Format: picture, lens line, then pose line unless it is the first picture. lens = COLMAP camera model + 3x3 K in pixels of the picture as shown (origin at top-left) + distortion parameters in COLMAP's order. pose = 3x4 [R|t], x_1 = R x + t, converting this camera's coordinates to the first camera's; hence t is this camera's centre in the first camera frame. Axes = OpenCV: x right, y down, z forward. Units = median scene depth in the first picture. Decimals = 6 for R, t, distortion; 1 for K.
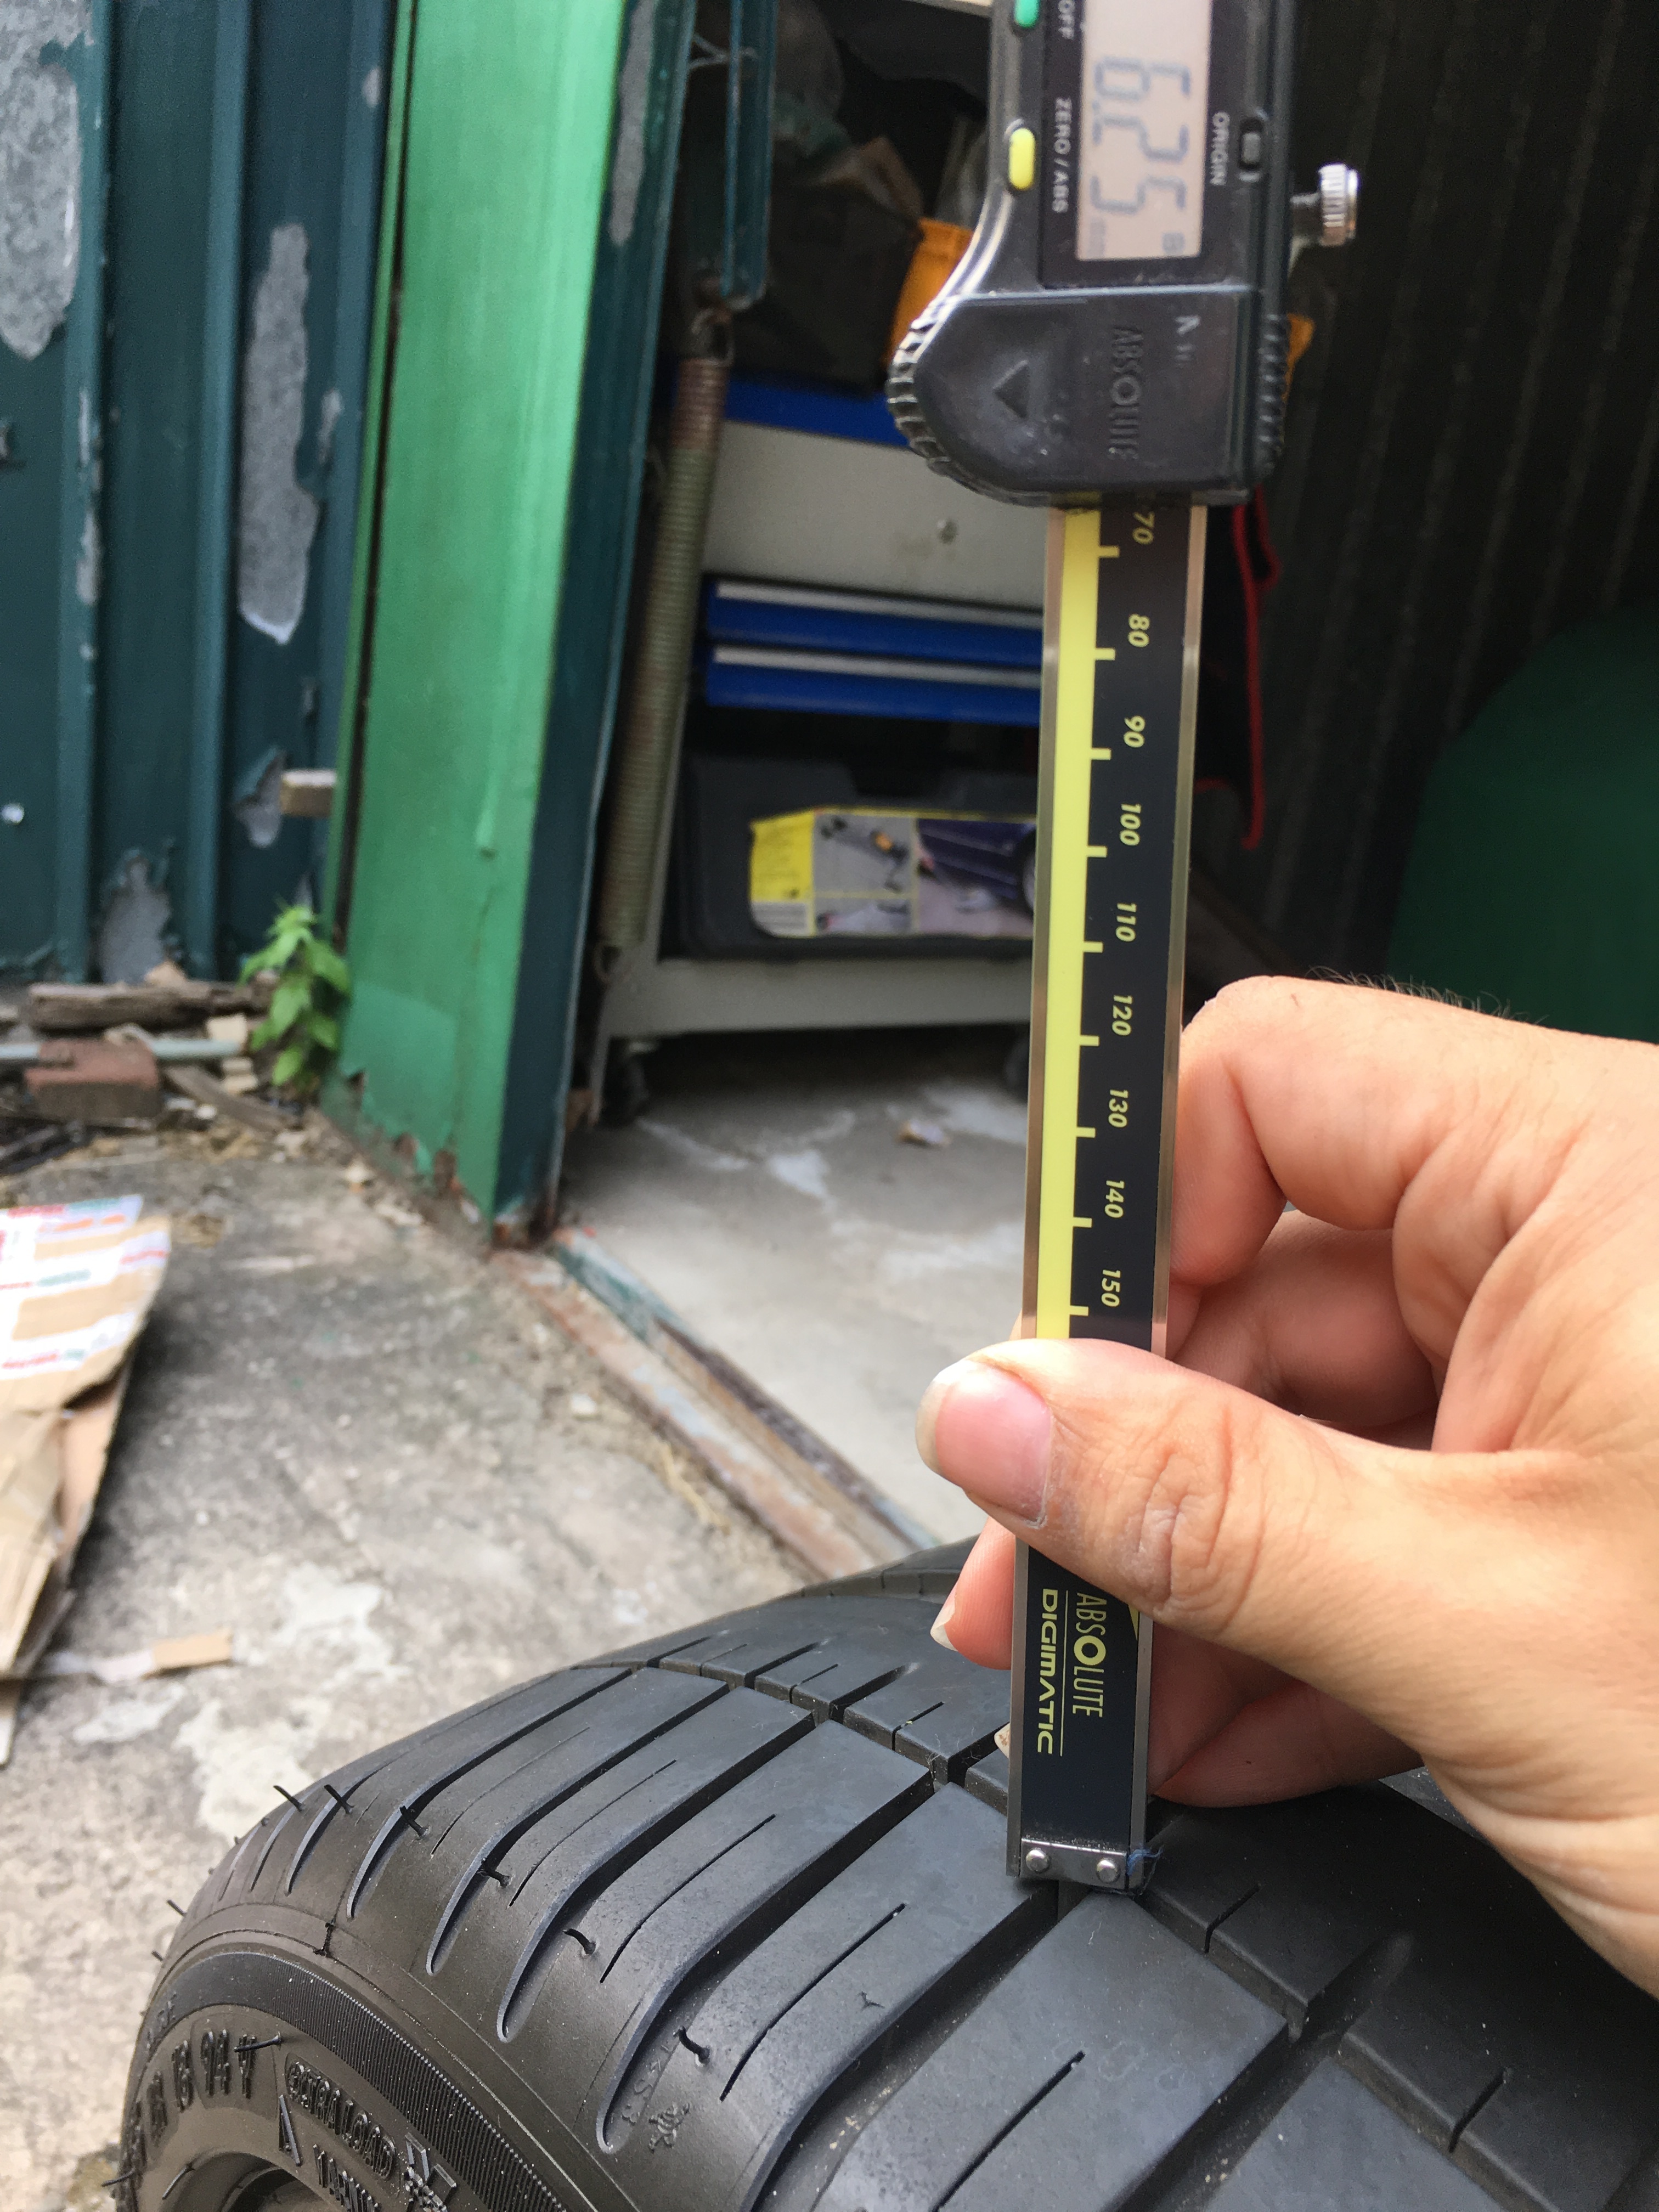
lens RADIAL K [[1877.9, 0, 857.3], [0, 1877.9, 1067.2], [0, 0, 1]] dist [0.076793, -0.124515]
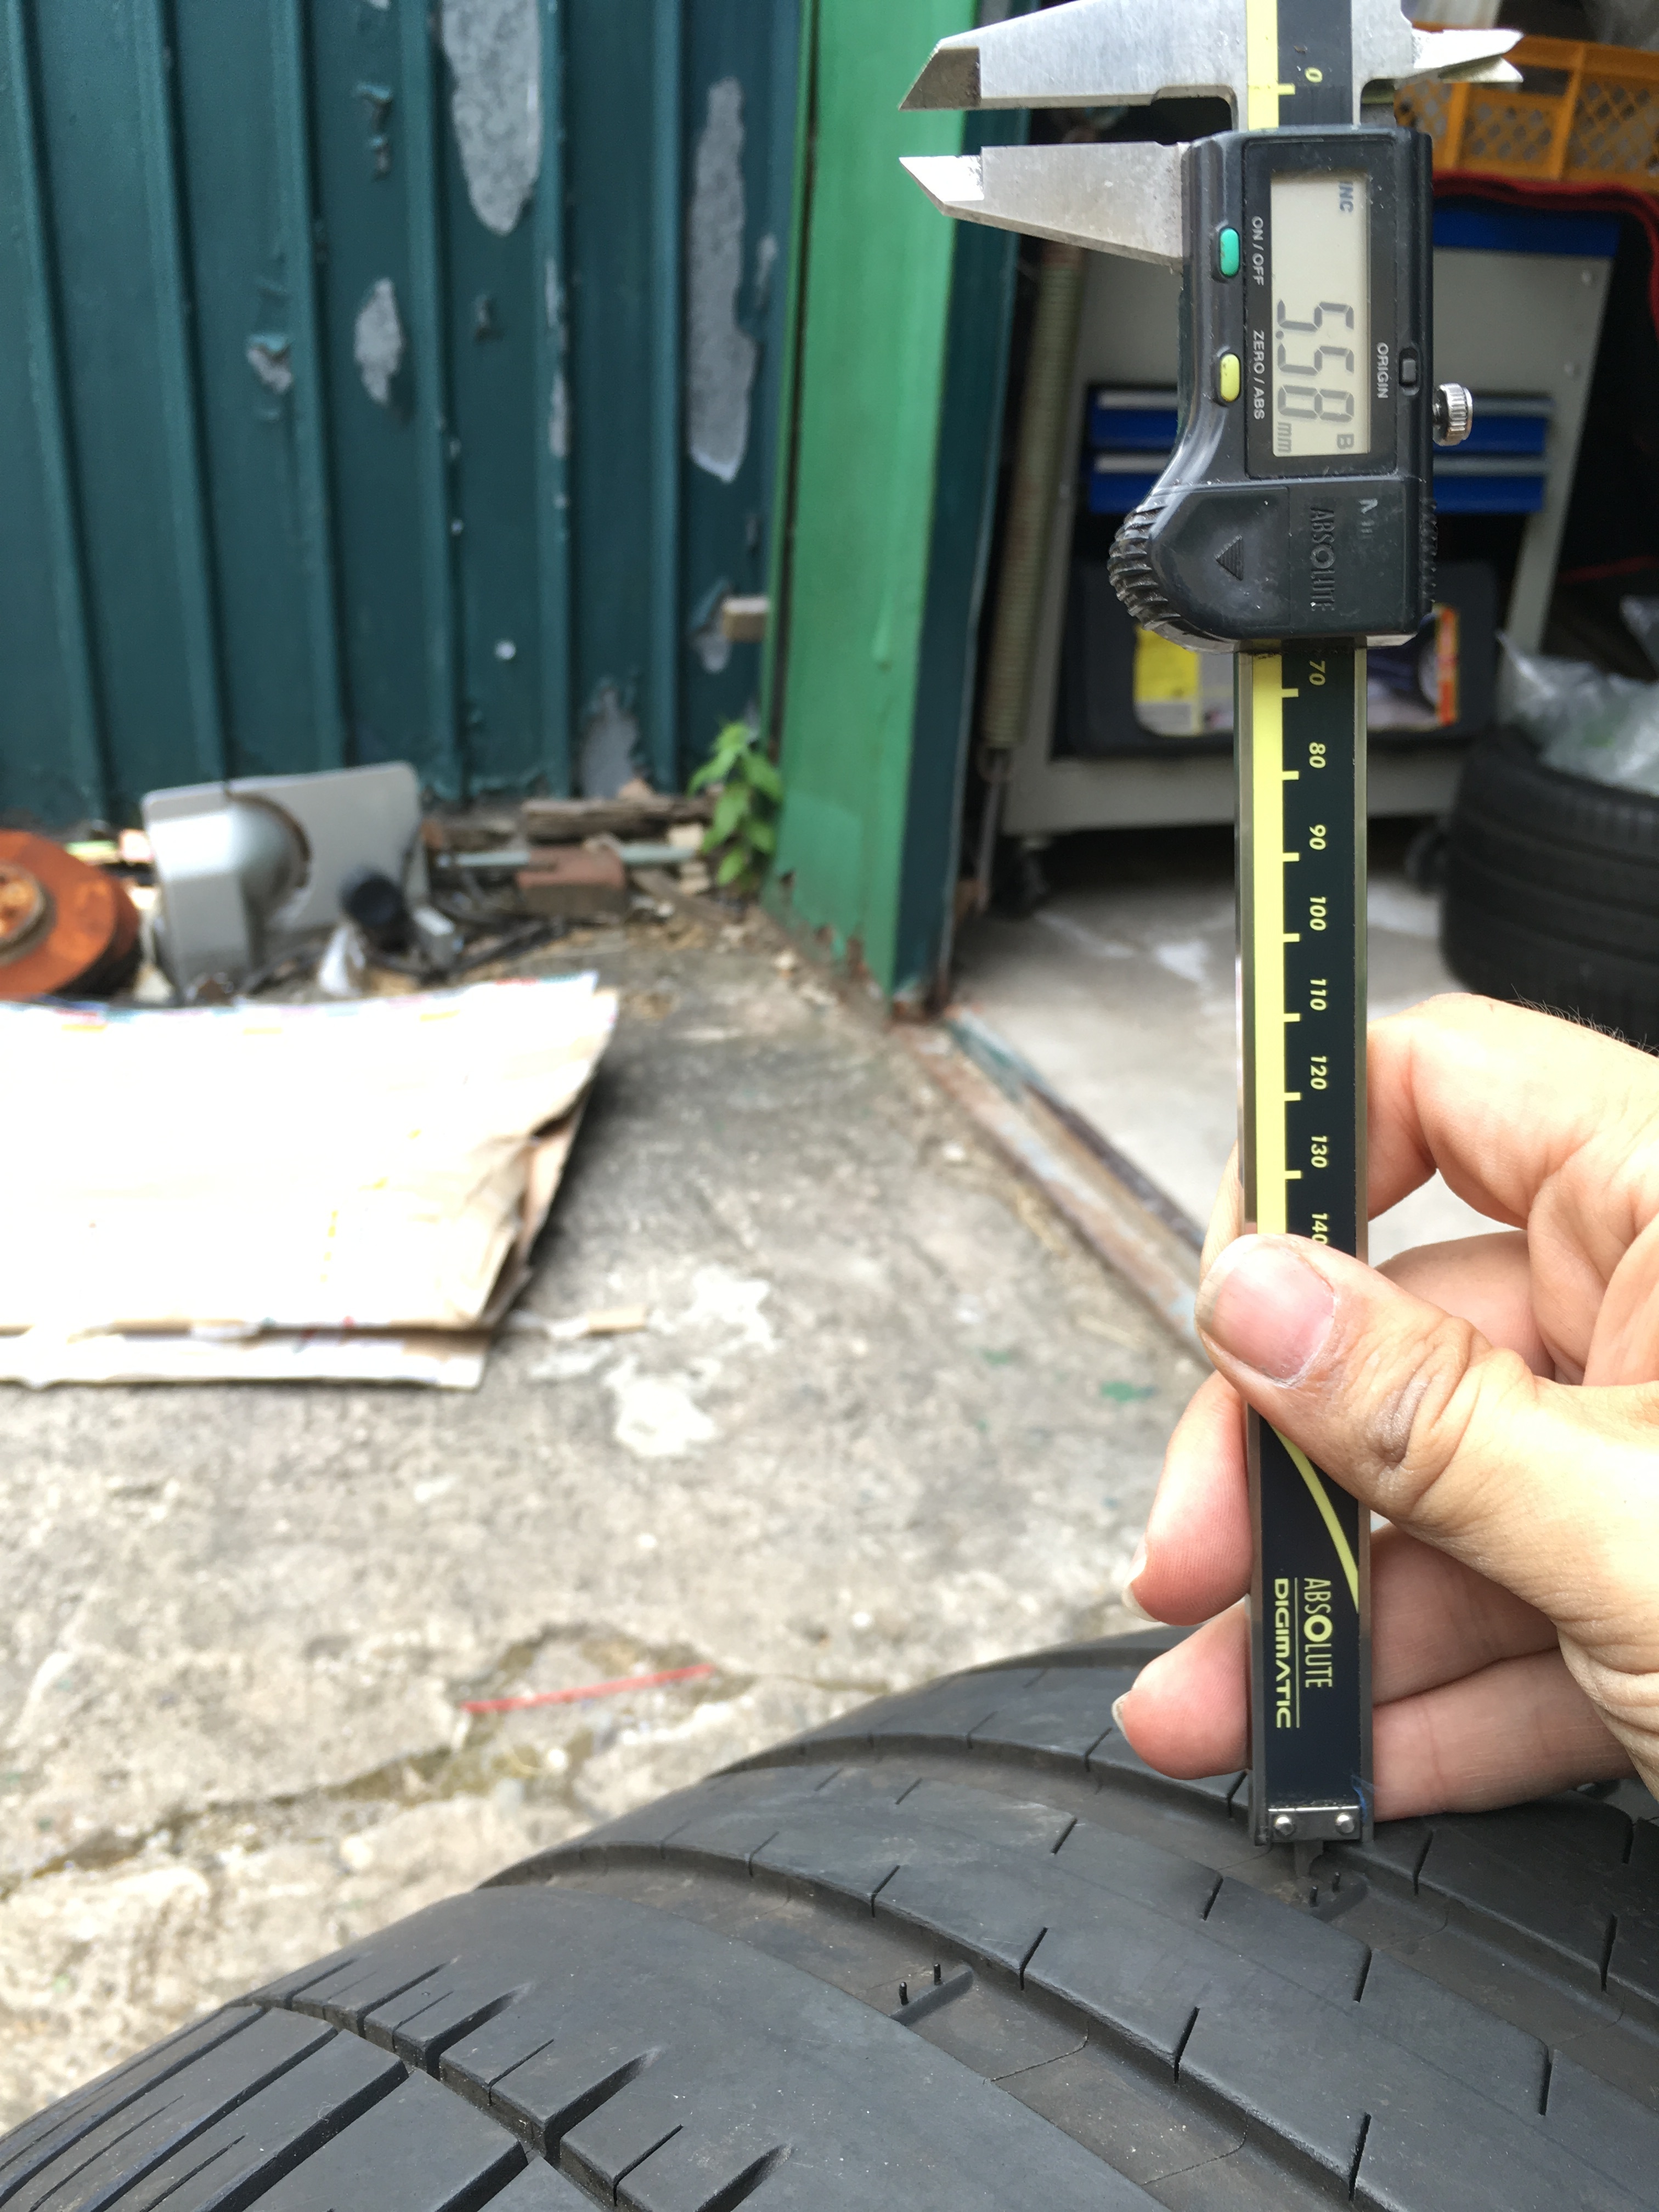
lens RADIAL K [[1872.7, 0, 870.1], [0, 1872.7, 1065.2], [0, 0, 1]] dist [0.071962, -0.116470]
pose [[0.968411, 0.011569, -0.249090, 0.075996], [0.011870, 0.995652, 0.092395, 0.018593], [0.249075, -0.092433, 0.964063, -0.088714]]
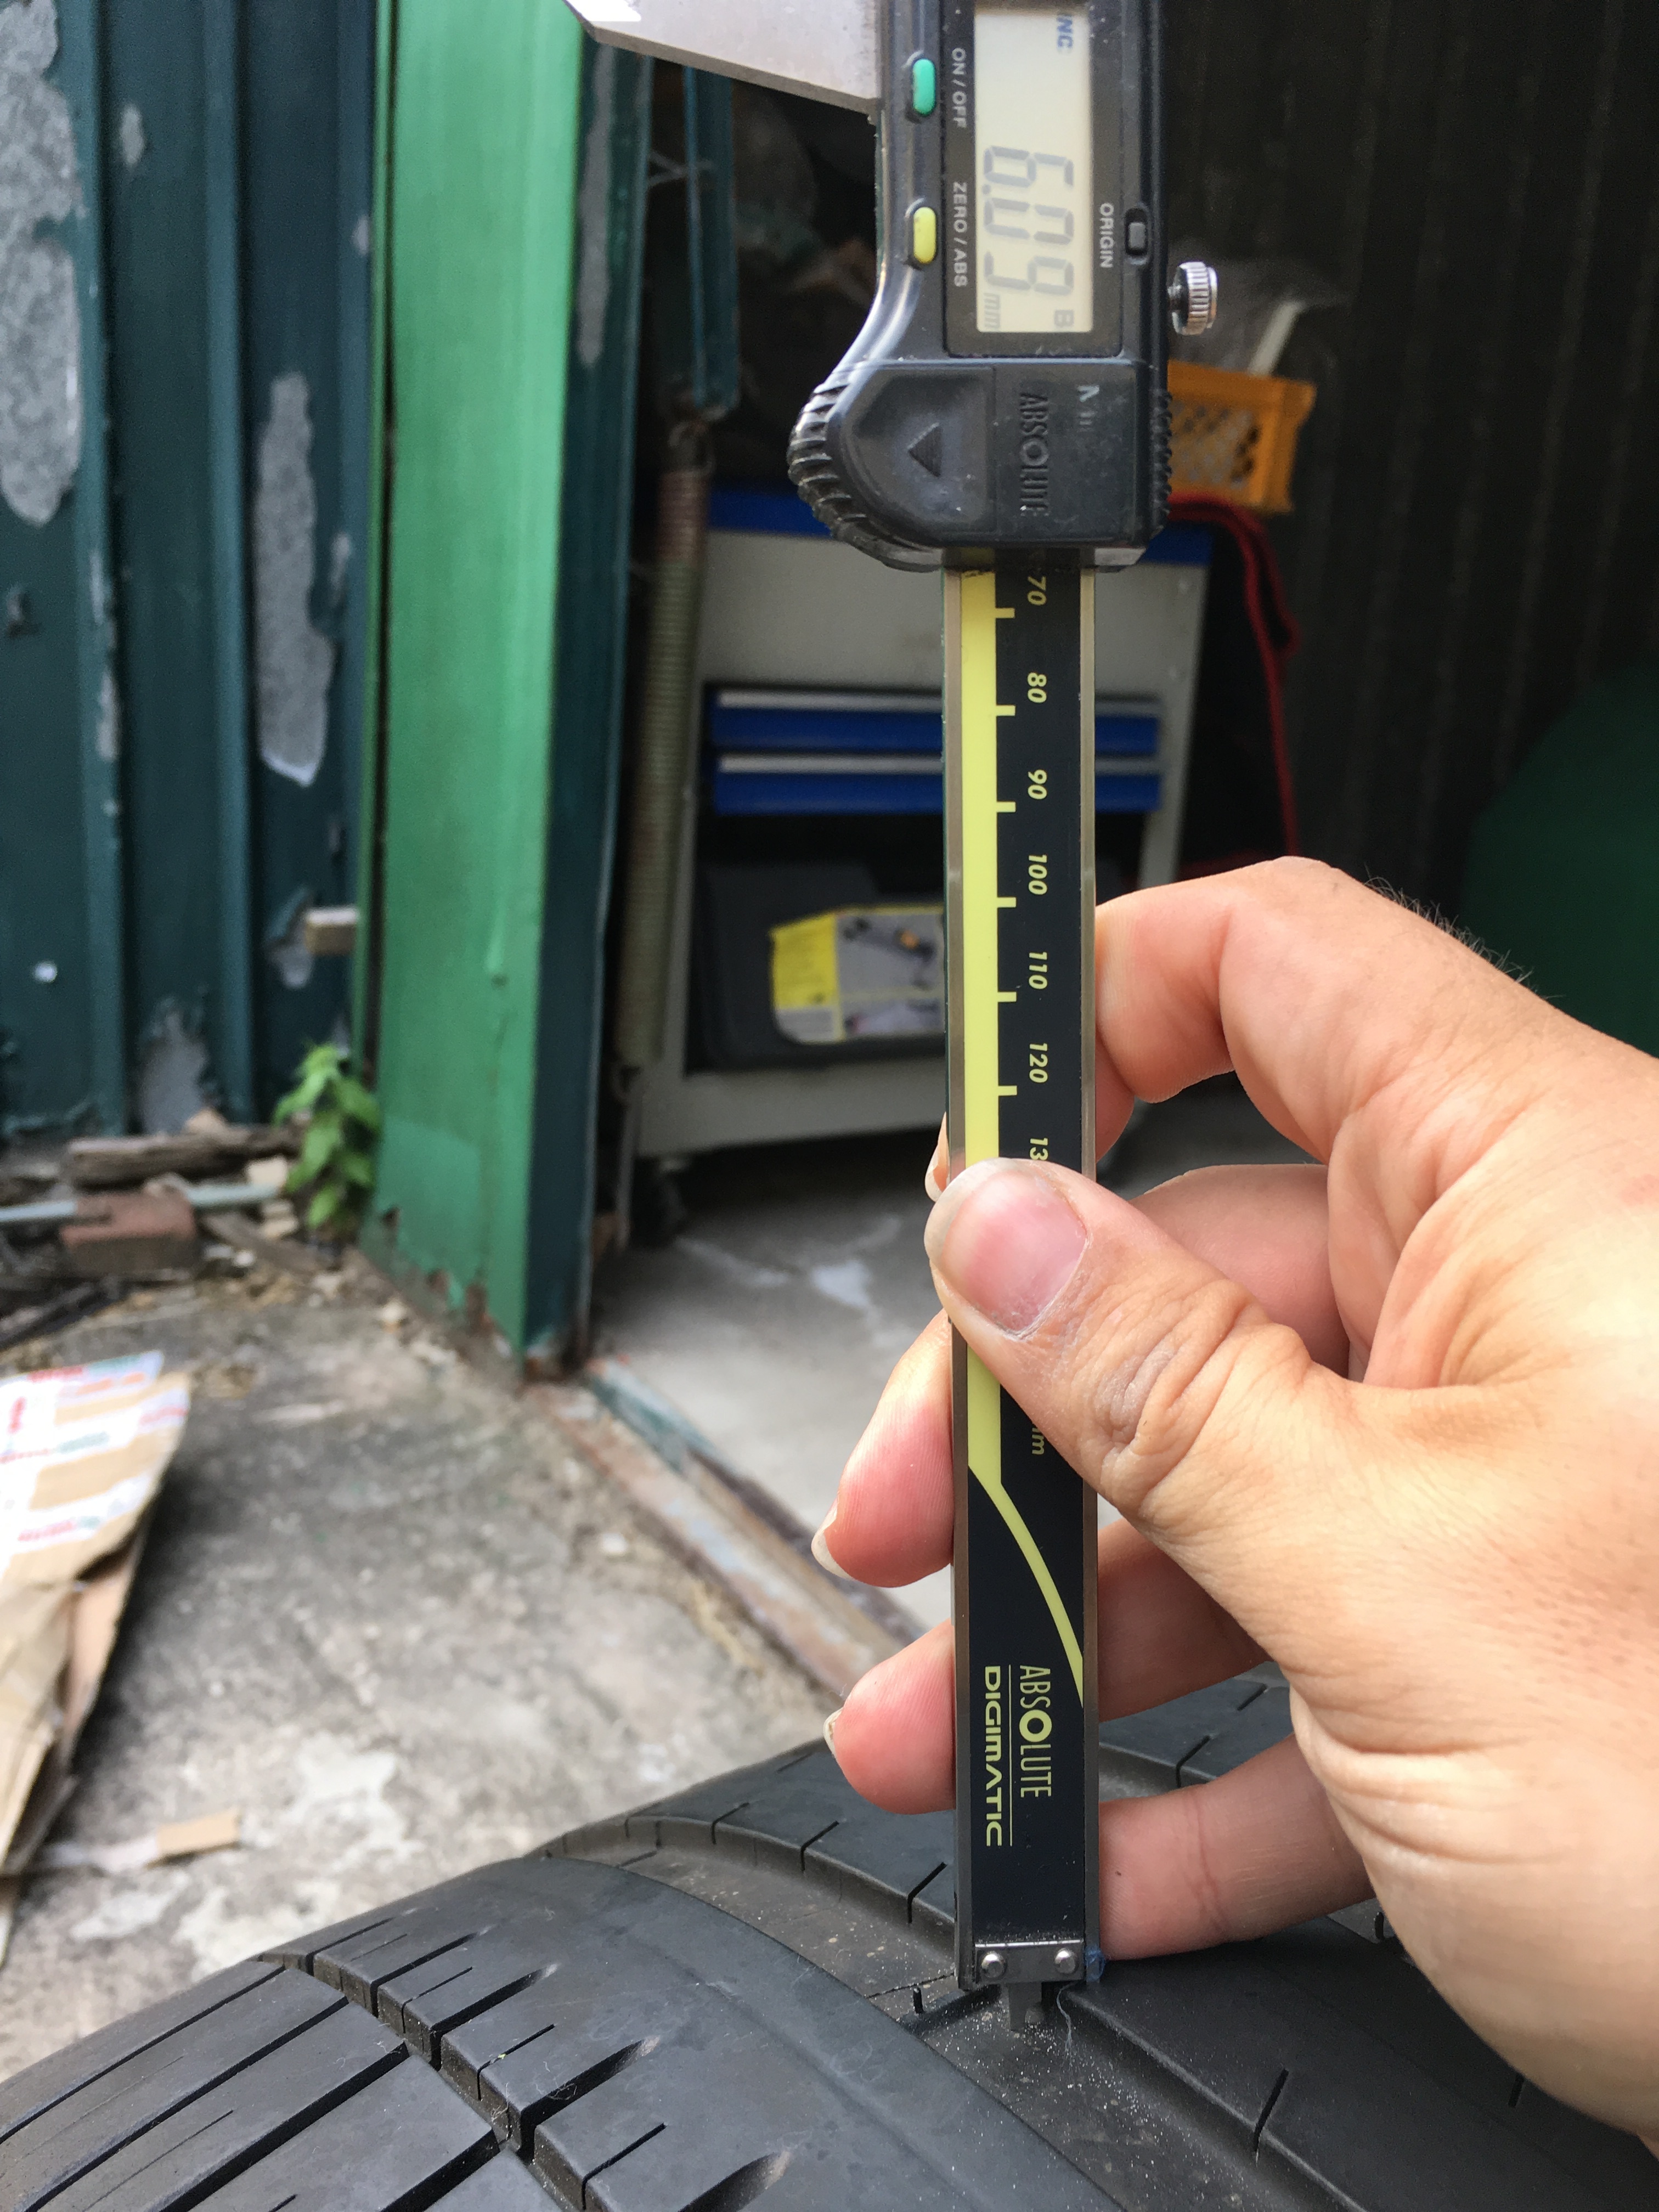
lens RADIAL K [[1886.4, 0, 852.1], [0, 1886.4, 1071.0], [0, 0, 1]] dist [0.085491, -0.145536]
pose [[0.996821, -0.065802, -0.044924, 0.030747], [0.063478, 0.996662, -0.051340, -0.003797], [0.048152, 0.048325, 0.997670, 0.024538]]
